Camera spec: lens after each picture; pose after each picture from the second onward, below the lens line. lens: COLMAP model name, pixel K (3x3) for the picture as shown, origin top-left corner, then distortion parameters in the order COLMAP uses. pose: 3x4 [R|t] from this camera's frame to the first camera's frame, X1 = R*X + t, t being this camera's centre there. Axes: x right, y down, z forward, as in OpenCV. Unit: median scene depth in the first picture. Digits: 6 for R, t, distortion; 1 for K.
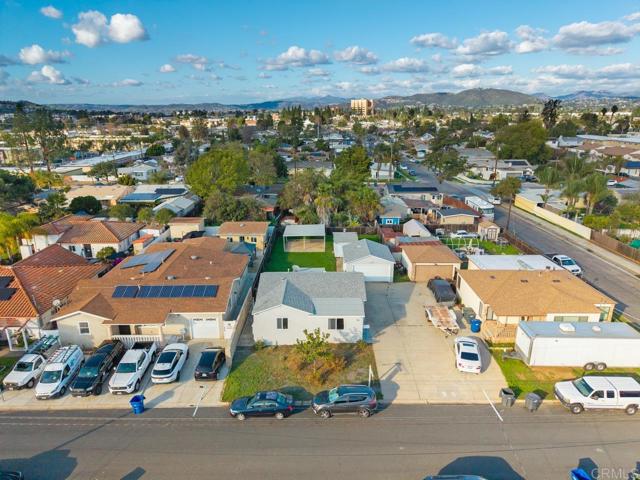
lens RADIAL K [[436.7, 0, 320.0], [0, 436.7, 240.0], [0, 0, 1]] dist [0.025187, -0.020660]
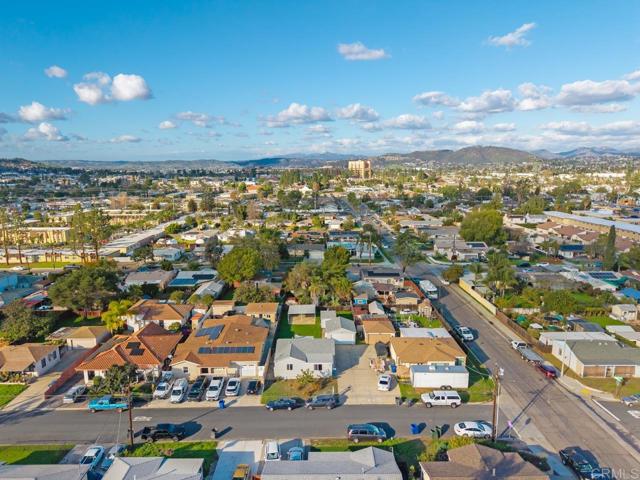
lens RADIAL K [[454.9, 0, 323.2], [0, 454.9, 253.5], [0, 0, 1]] dist [0.081273, -0.126693]
pose [[0.999955, 0.001950, 0.009306, 0.026184], [-0.001033, 0.995223, -0.097625, -0.069274], [-0.009452, 0.097611, 0.995180, -0.669517]]
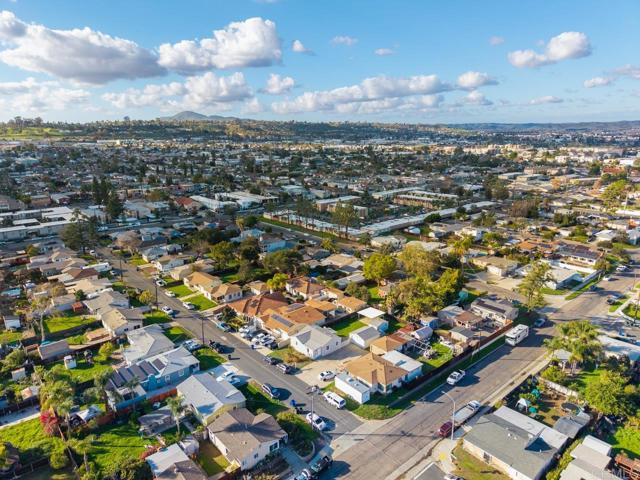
lens RADIAL K [[436.7, 0, 320.0], [0, 436.7, 240.0], [0, 0, 1]] dist [0.025187, -0.020660]
pose [[0.654327, 0.193213, -0.731112, 1.394701], [-0.213520, 0.974674, 0.066486, -0.494857], [0.725442, 0.112603, 0.679010, -0.690261]]
